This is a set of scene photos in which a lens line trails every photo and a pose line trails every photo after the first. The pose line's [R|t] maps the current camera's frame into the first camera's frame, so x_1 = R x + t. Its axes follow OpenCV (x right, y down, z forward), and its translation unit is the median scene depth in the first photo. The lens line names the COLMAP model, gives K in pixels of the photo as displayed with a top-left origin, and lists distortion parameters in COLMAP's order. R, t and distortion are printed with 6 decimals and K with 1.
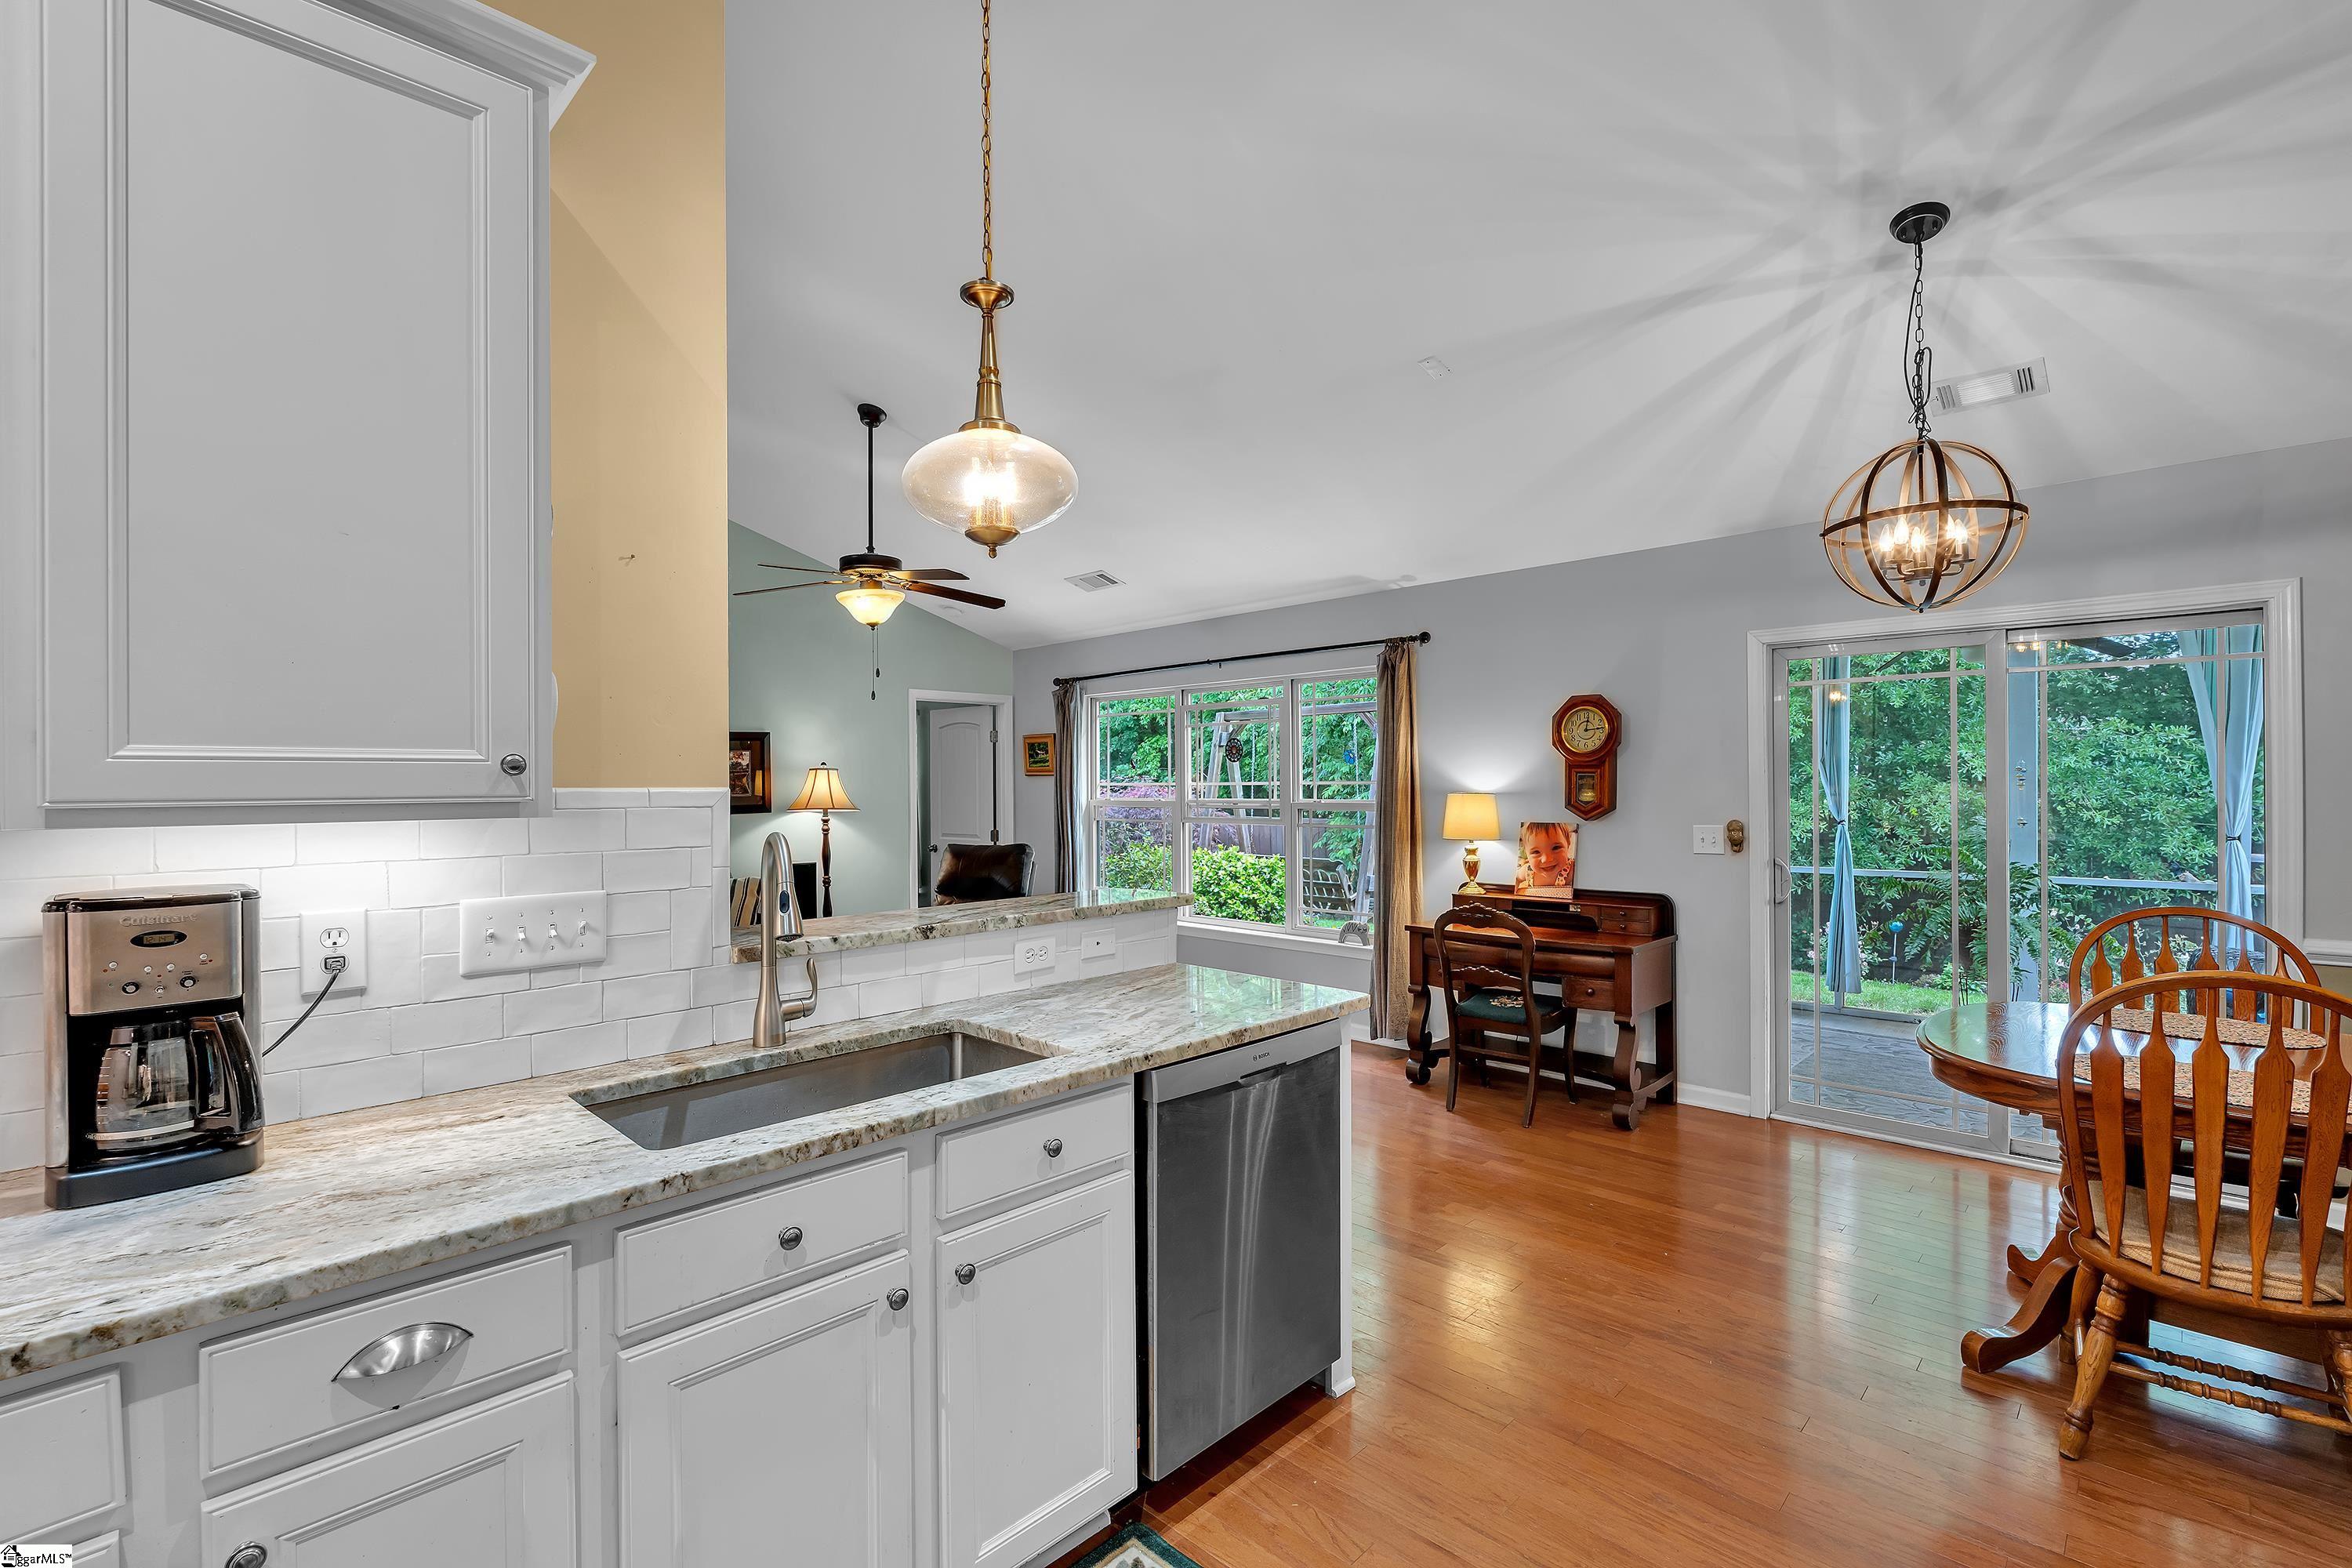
lens RADIAL K [[1055.8, 0, 1220.6], [0, 1055.8, 788.4], [0, 0, 1]] dist [0.000612, 0.000033]
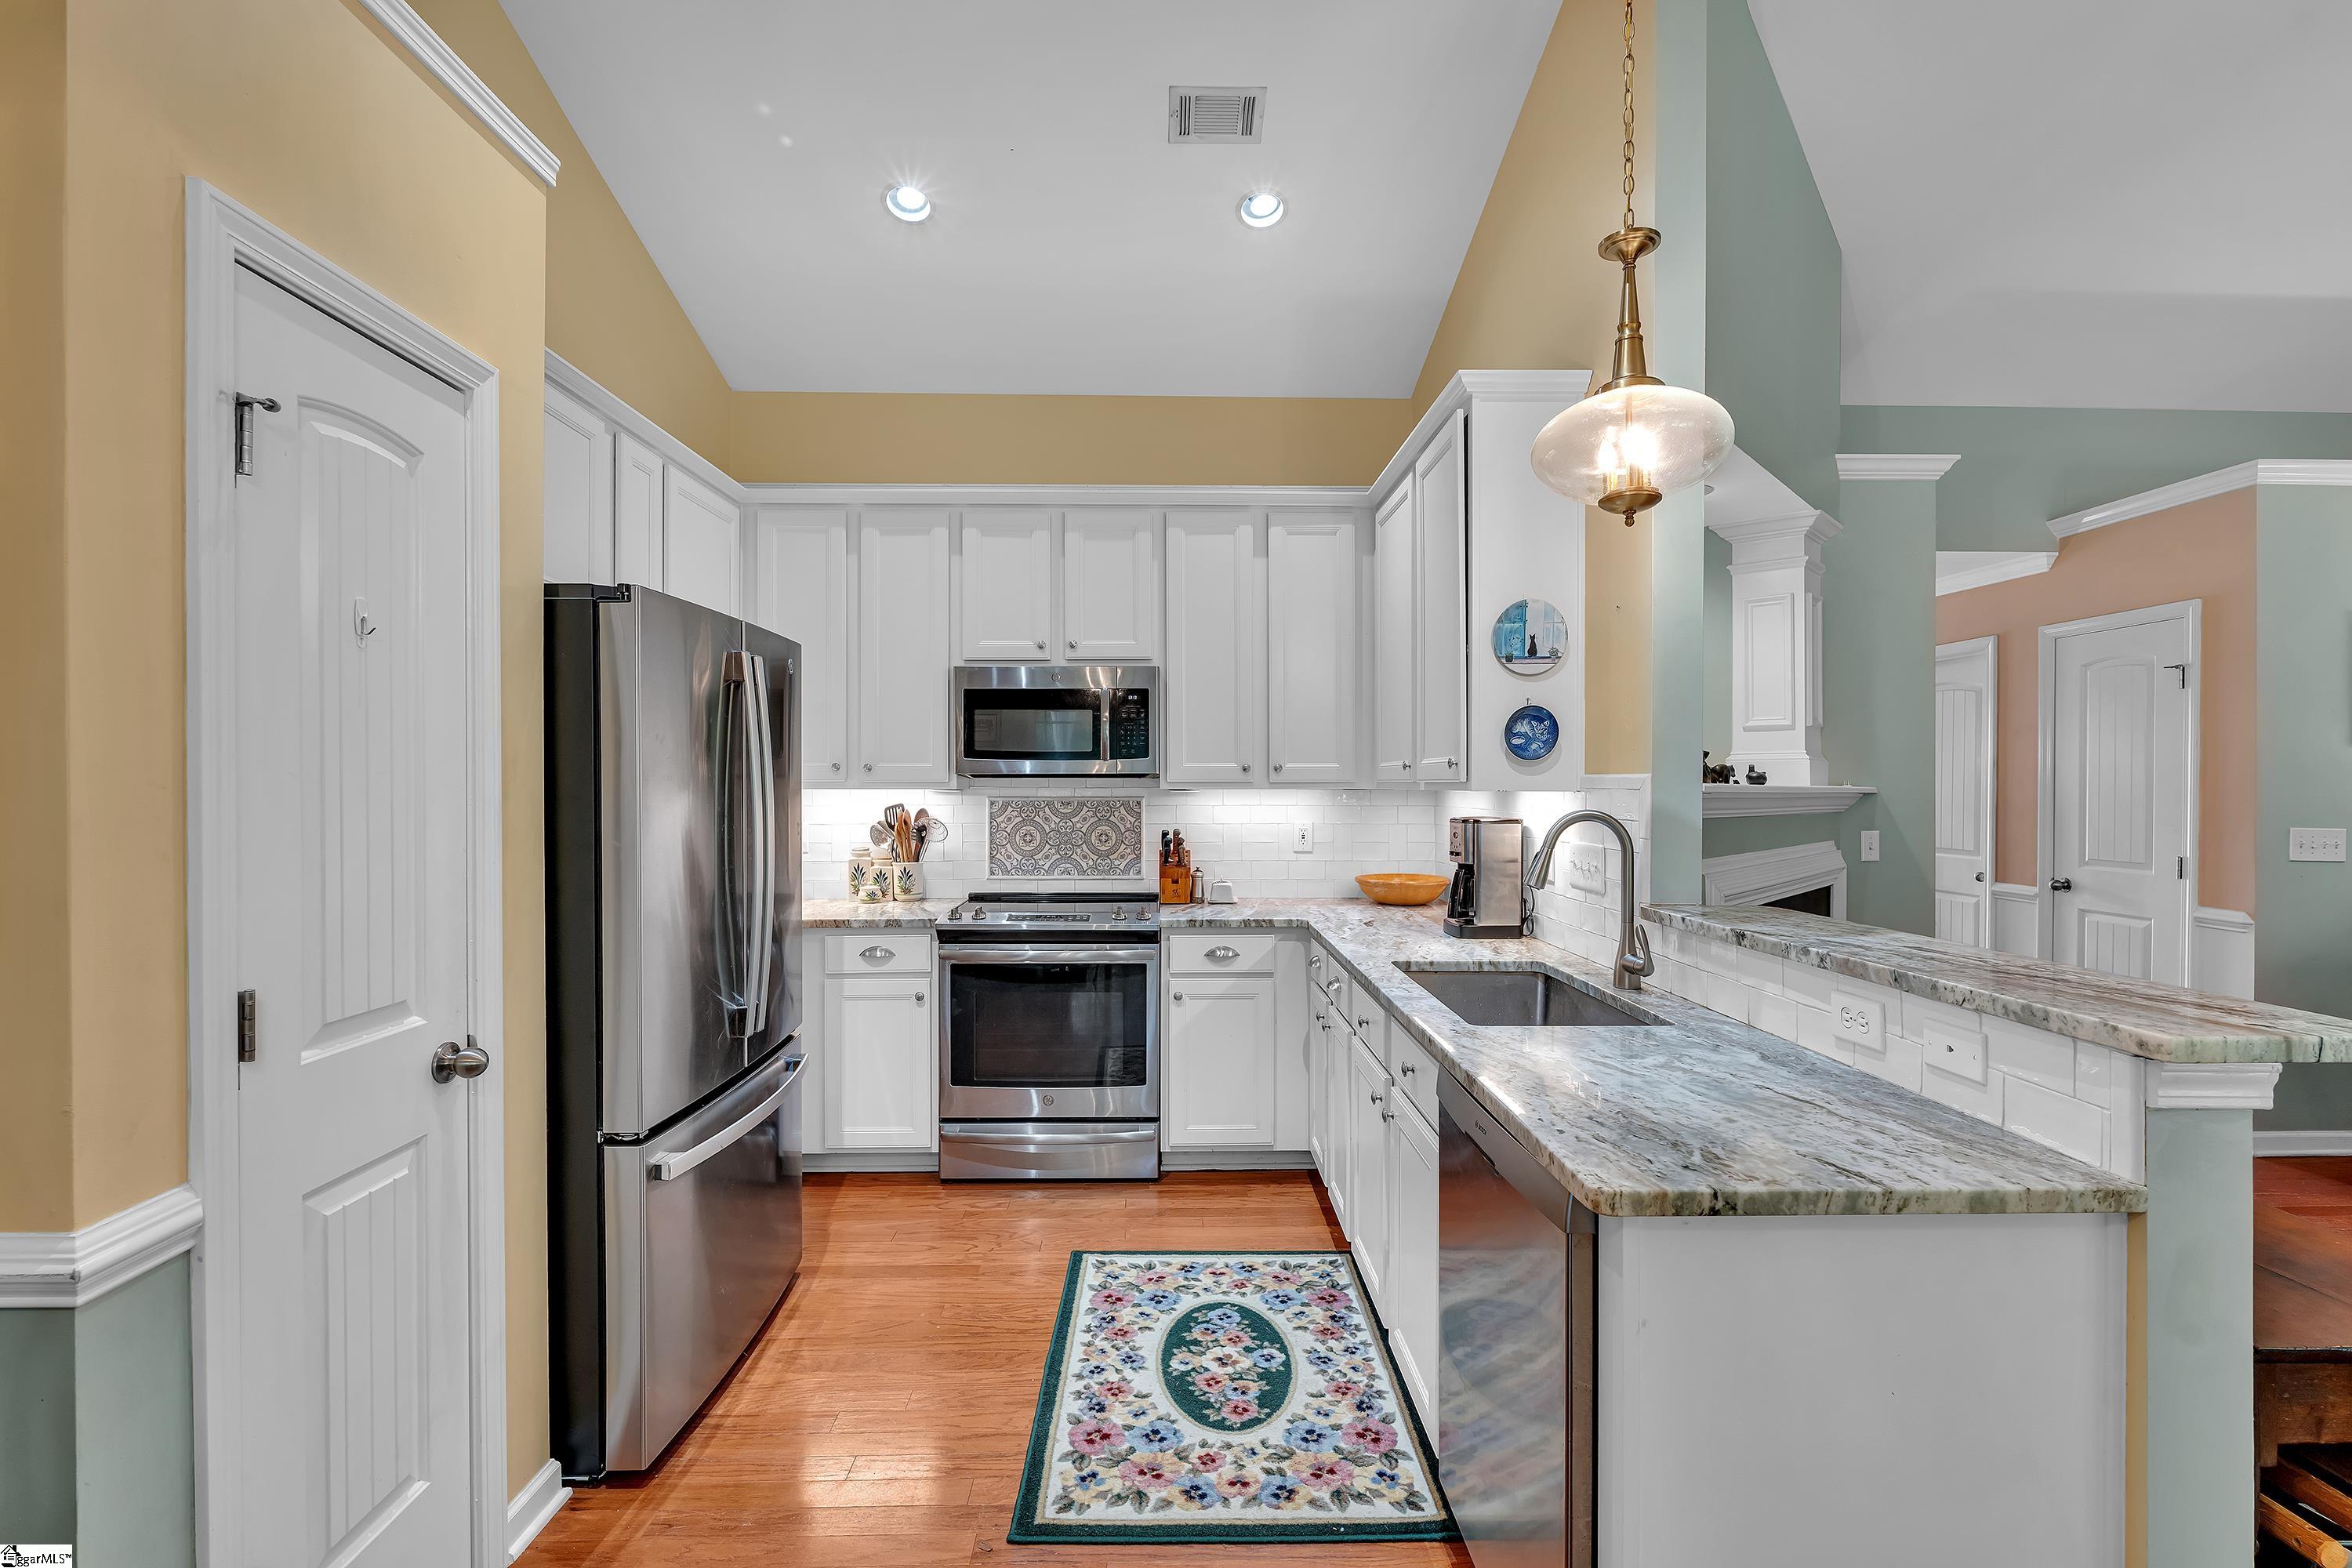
lens RADIAL K [[1039.2, 0, 1174.7], [0, 1039.2, 786.4], [0, 0, 1]] dist [-0.003265, -0.000147]
pose [[-0.698865, 0.011517, -0.715161, 0.315506], [0.004478, 0.999921, 0.011727, -0.000413], [0.715239, 0.004993, -0.698862, 0.606718]]
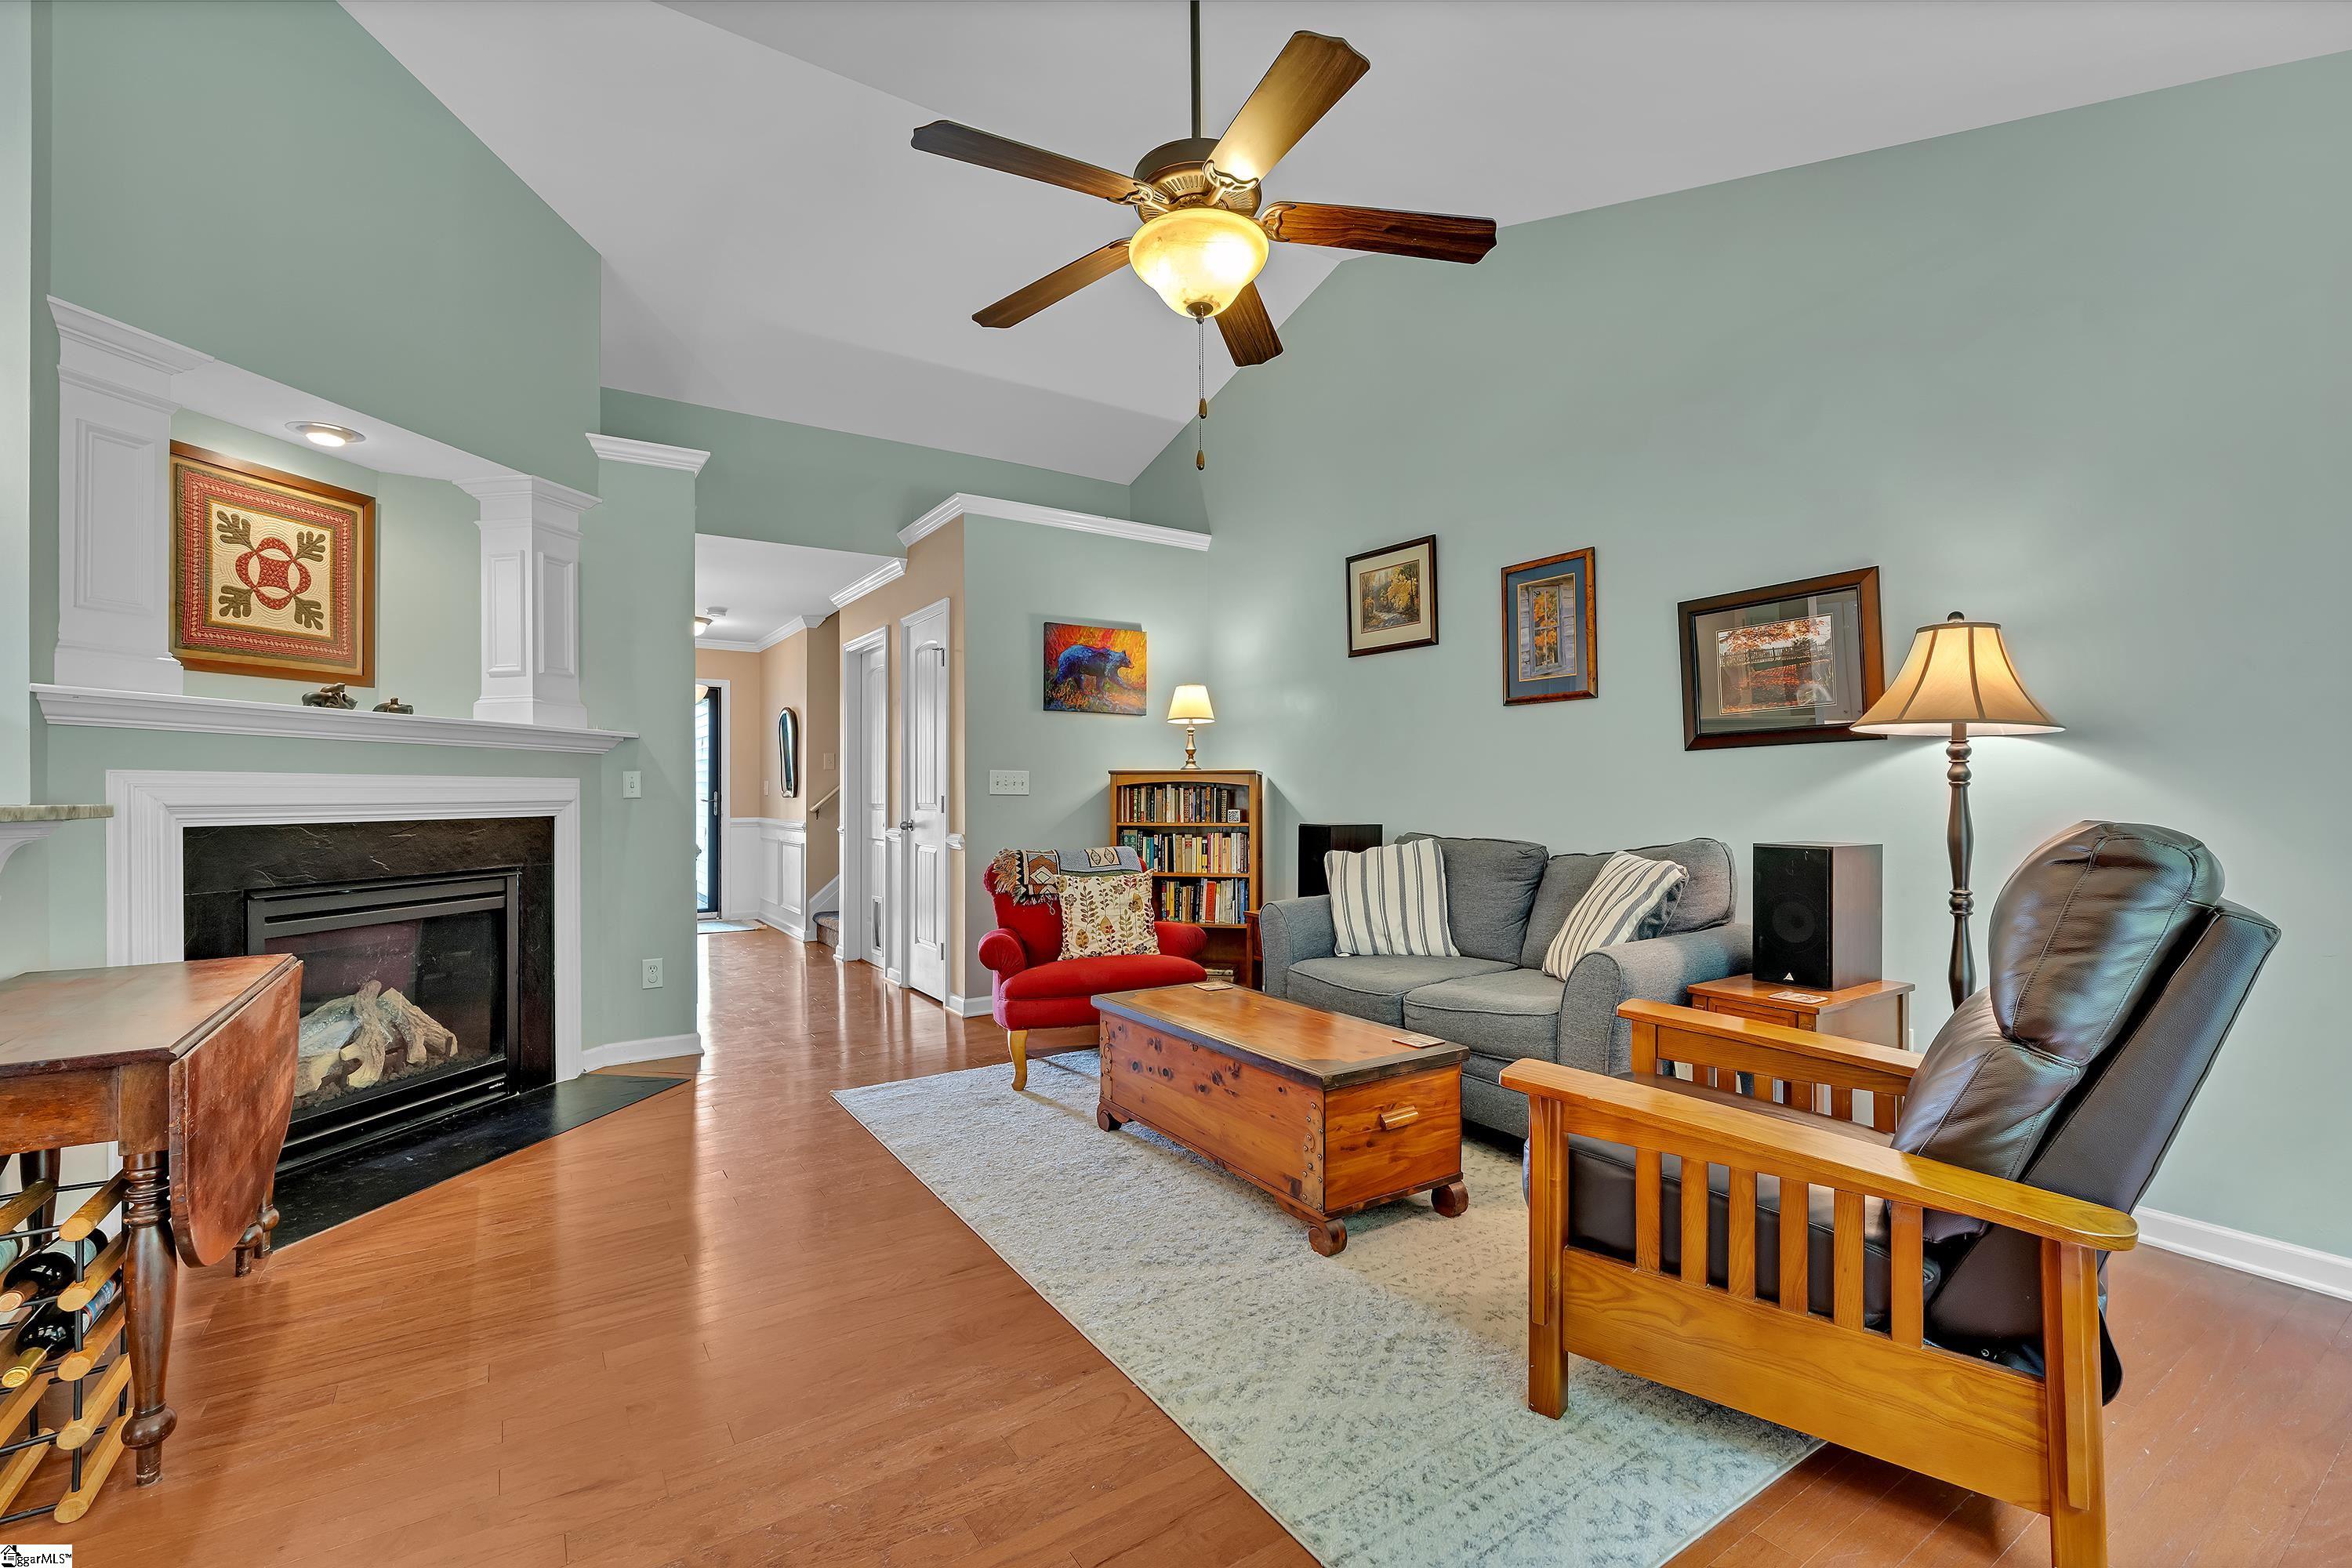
lens RADIAL K [[1016.3, 0, 1176.0], [0, 1016.3, 784.0], [0, 0, 1]] dist [-0.003126, -0.000619]
pose [[-0.216098, 0.005992, -0.976353, 0.134180], [0.008310, 0.999956, 0.004297, 0.056879], [0.976336, -0.007185, -0.216139, 1.087296]]
